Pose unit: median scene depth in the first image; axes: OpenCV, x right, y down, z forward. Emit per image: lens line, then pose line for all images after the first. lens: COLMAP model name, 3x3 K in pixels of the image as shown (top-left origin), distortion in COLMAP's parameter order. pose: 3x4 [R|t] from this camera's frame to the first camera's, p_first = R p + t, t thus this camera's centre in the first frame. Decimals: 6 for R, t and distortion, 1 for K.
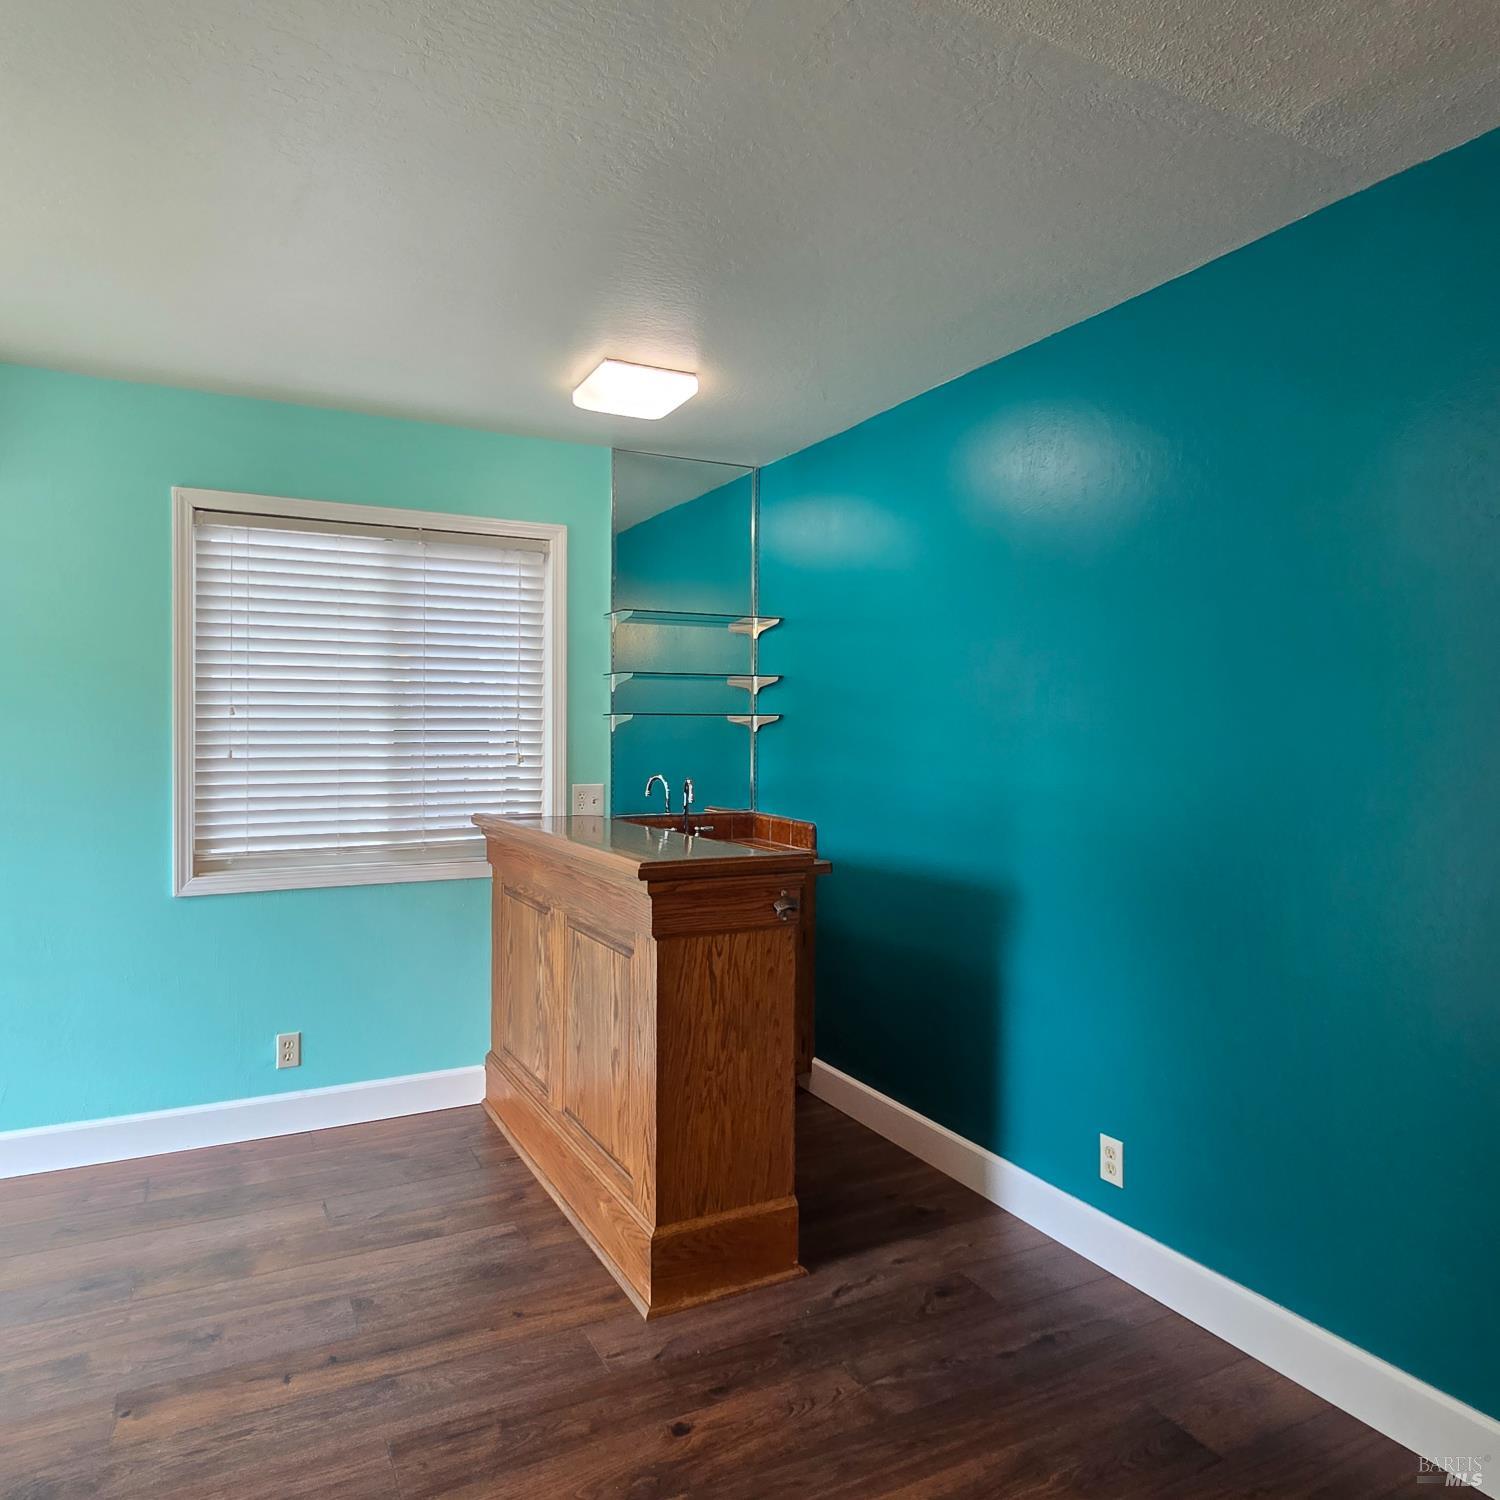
lens RADIAL K [[1031.4, 0, 738.9], [0, 1031.4, 747.4], [0, 0, 1]] dist [-0.002083, -0.002317]
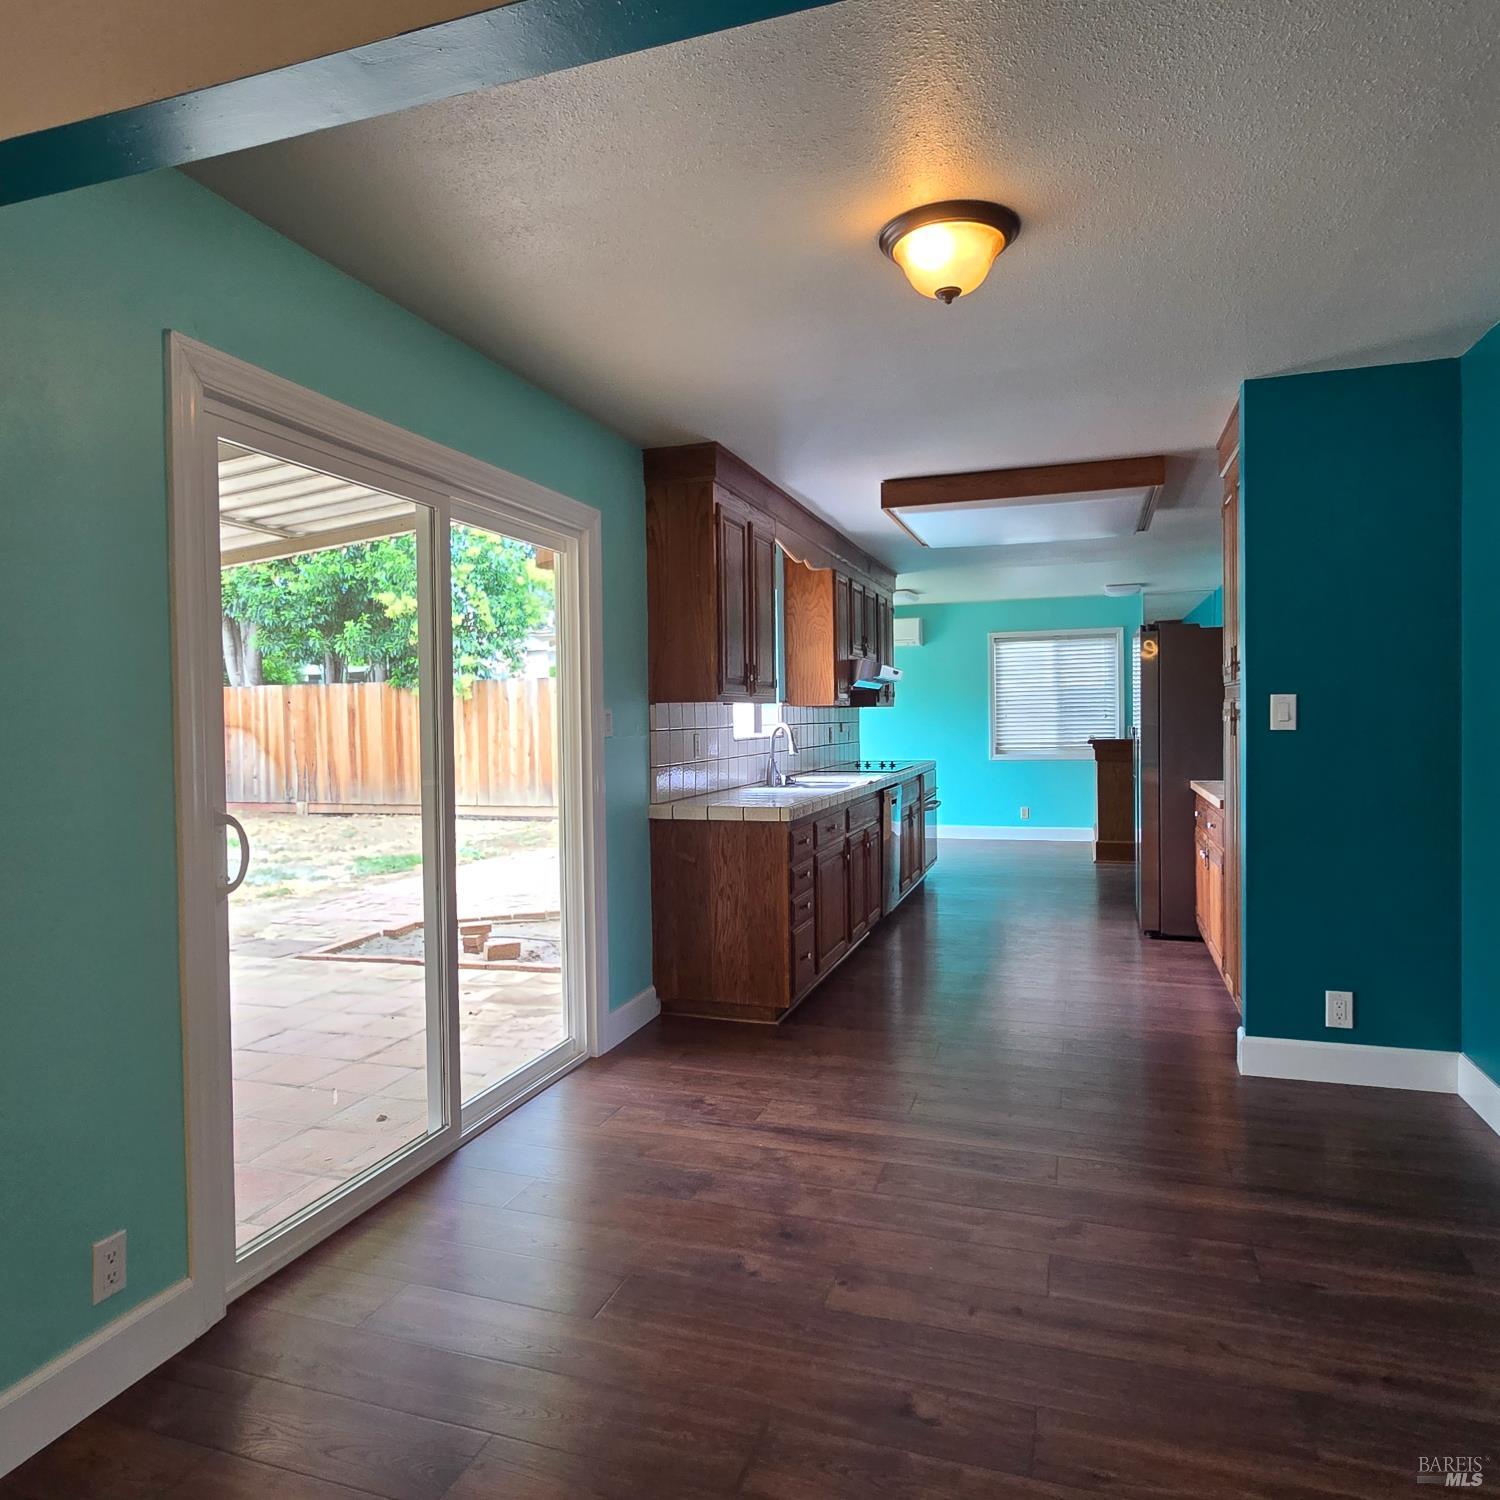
lens RADIAL K [[1031.4, 0, 738.9], [0, 1031.4, 747.4], [0, 0, 1]] dist [-0.002083, -0.002317]
pose [[0.693243, 0.007053, -0.720669, 1.152144], [0.003417, 0.999909, 0.013073, 0.059165], [0.720696, -0.011526, 0.693156, -1.681235]]
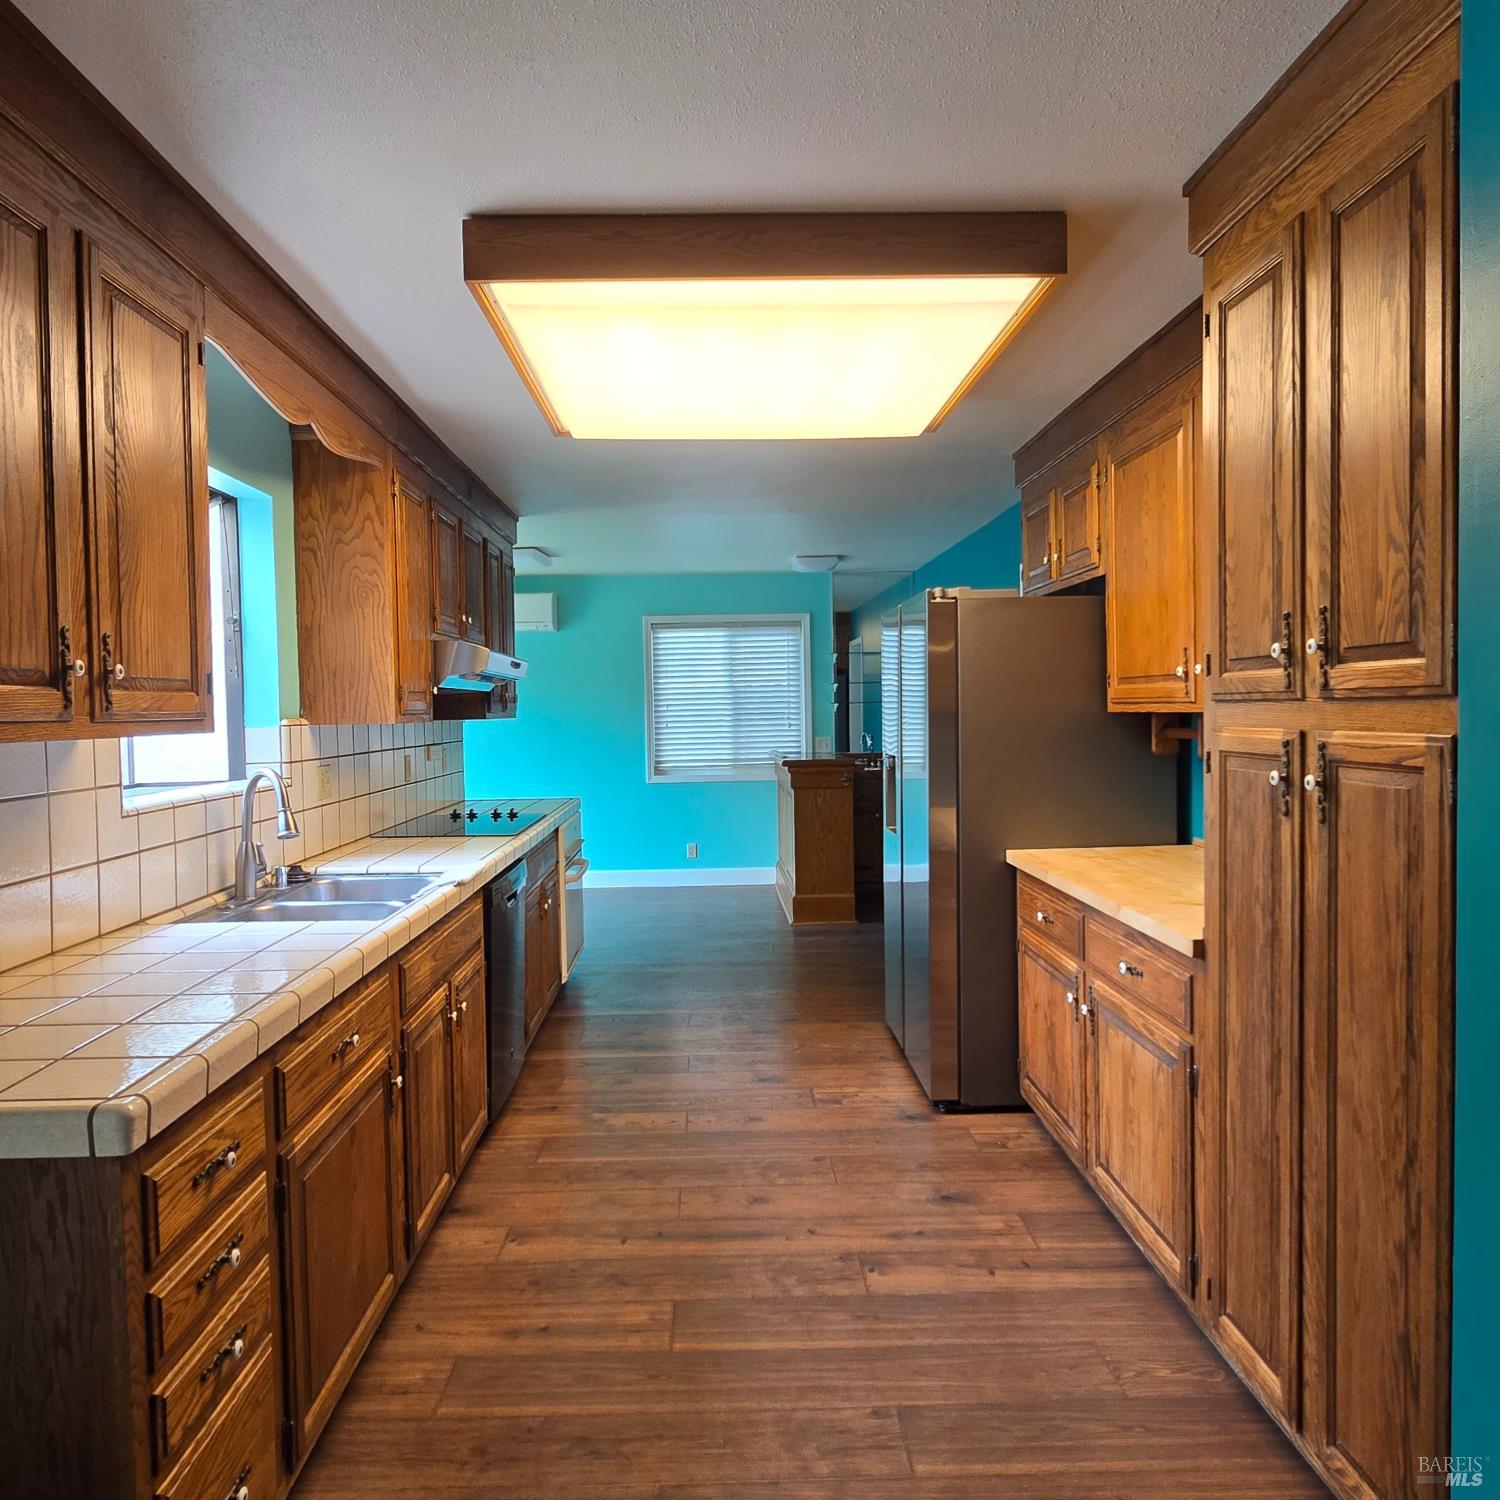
lens RADIAL K [[1031.4, 0, 738.9], [0, 1031.4, 747.4], [0, 0, 1]] dist [-0.002083, -0.002317]
pose [[0.899159, -0.002051, -0.437618, 0.674989], [0.011207, 0.999769, 0.018340, 0.017891], [0.437480, -0.021395, 0.898974, -1.034856]]
